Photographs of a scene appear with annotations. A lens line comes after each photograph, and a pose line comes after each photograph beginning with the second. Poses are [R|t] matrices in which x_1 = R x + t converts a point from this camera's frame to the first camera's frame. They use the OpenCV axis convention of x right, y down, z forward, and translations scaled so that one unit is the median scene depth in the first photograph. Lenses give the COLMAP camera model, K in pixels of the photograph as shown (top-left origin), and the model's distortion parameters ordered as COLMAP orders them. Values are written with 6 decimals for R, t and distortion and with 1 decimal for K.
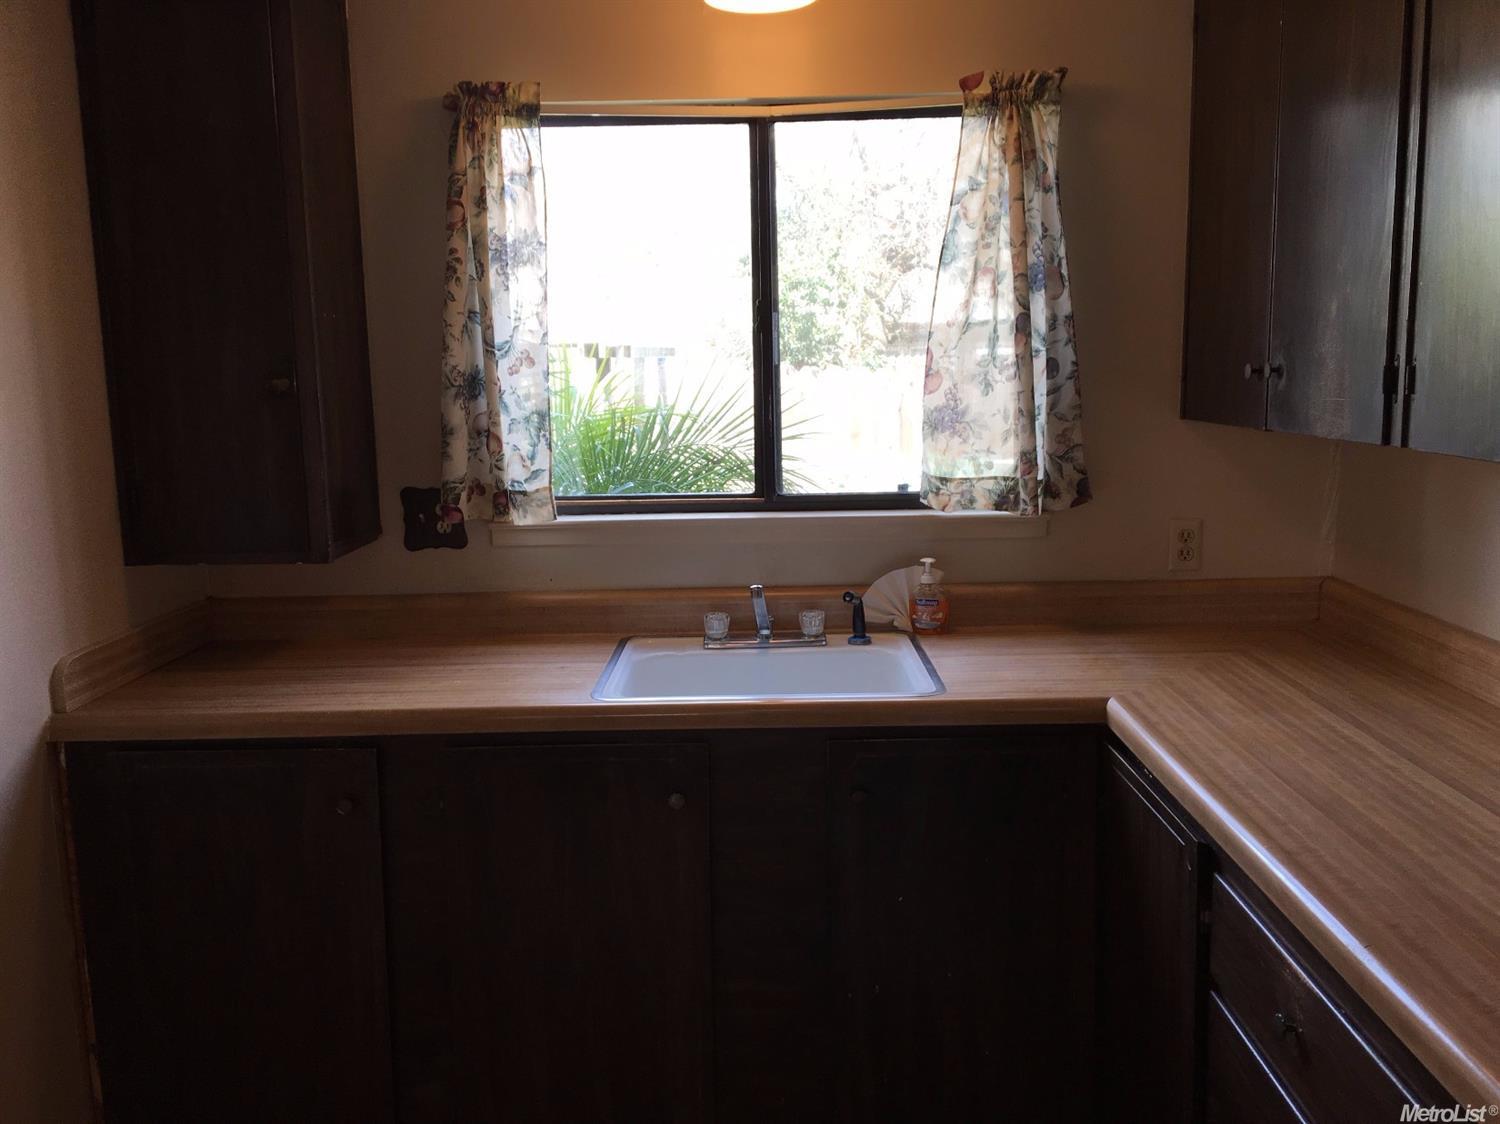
lens RADIAL K [[1265.9, 0, 749.4], [0, 1265.9, 557.3], [0, 0, 1]] dist [0.040252, -0.005764]
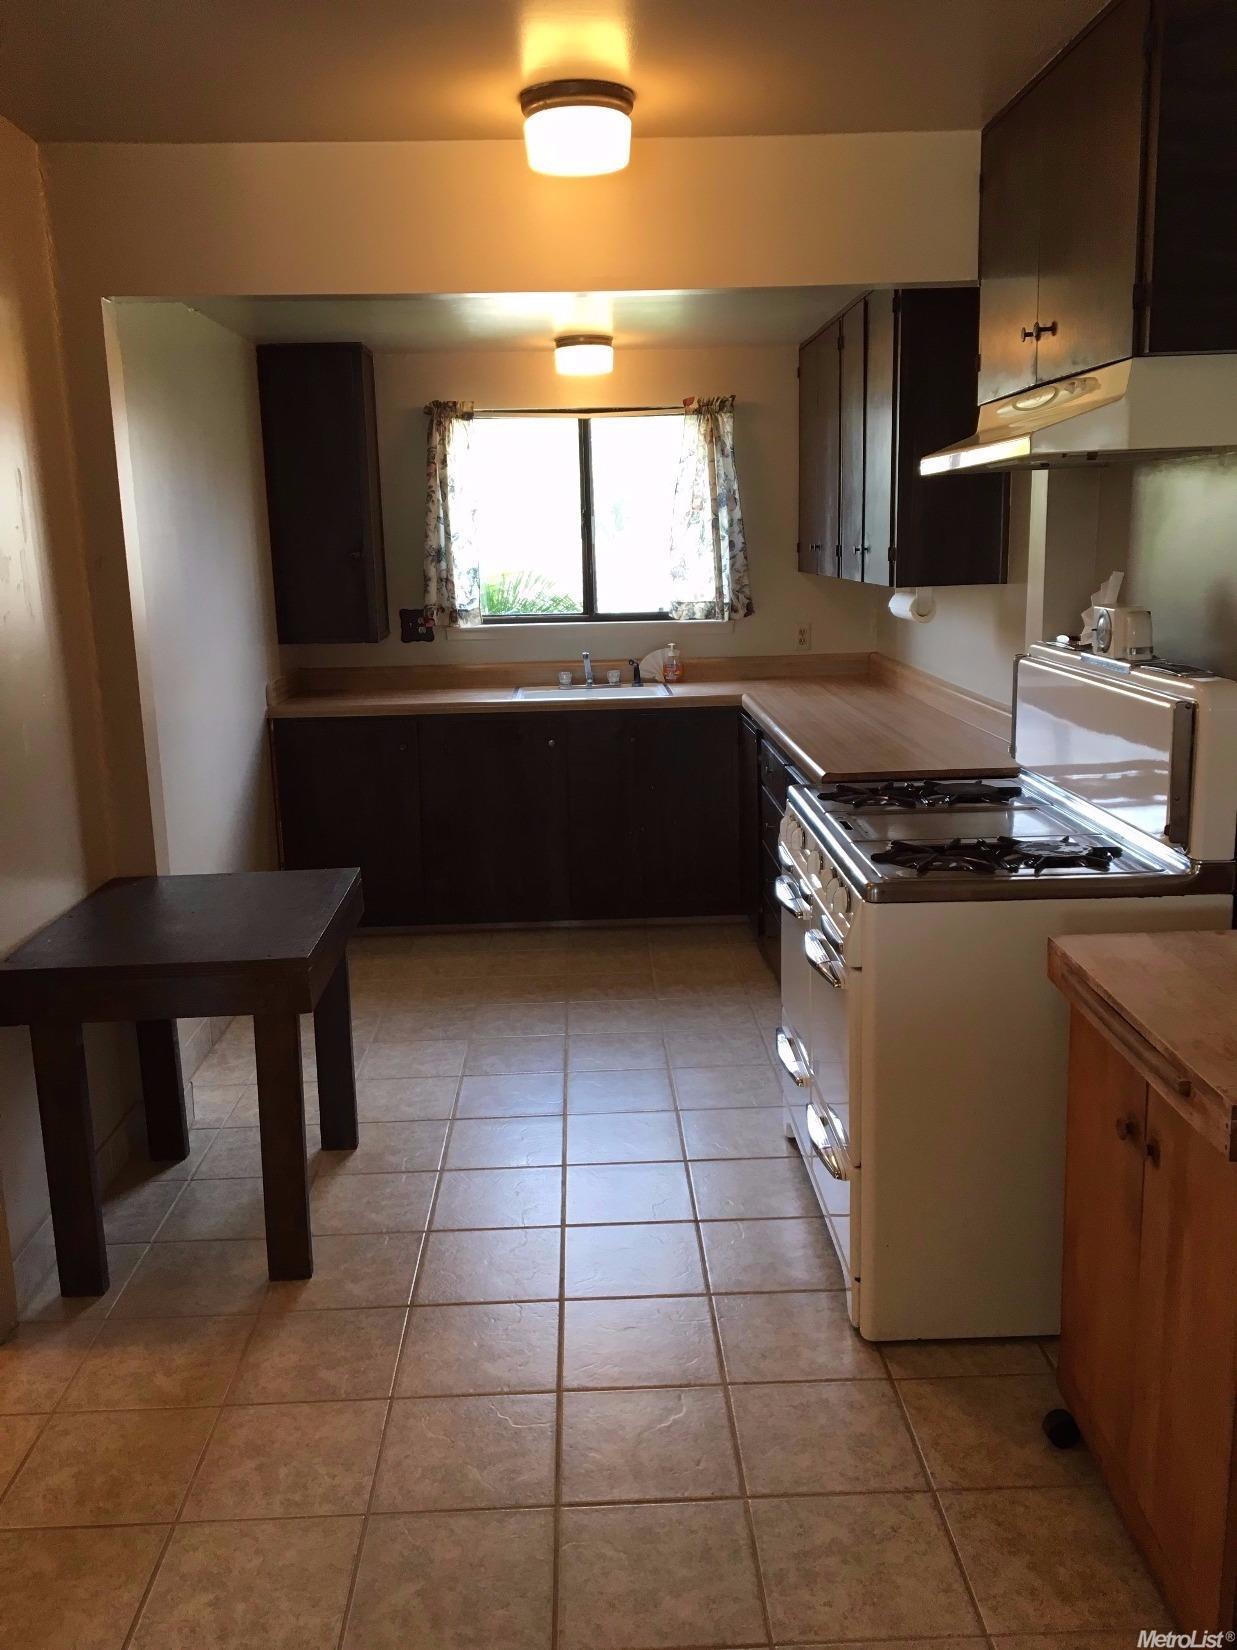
lens RADIAL K [[1392.4, 0, 633.5], [0, 1392.4, 858.1], [0, 0, 1]] dist [0.040252, -0.005764]
pose [[0.998778, -0.013722, 0.047480, -0.026678], [0.010276, 0.997345, 0.072093, 0.180764], [-0.048344, -0.071517, 0.996267, -1.211701]]
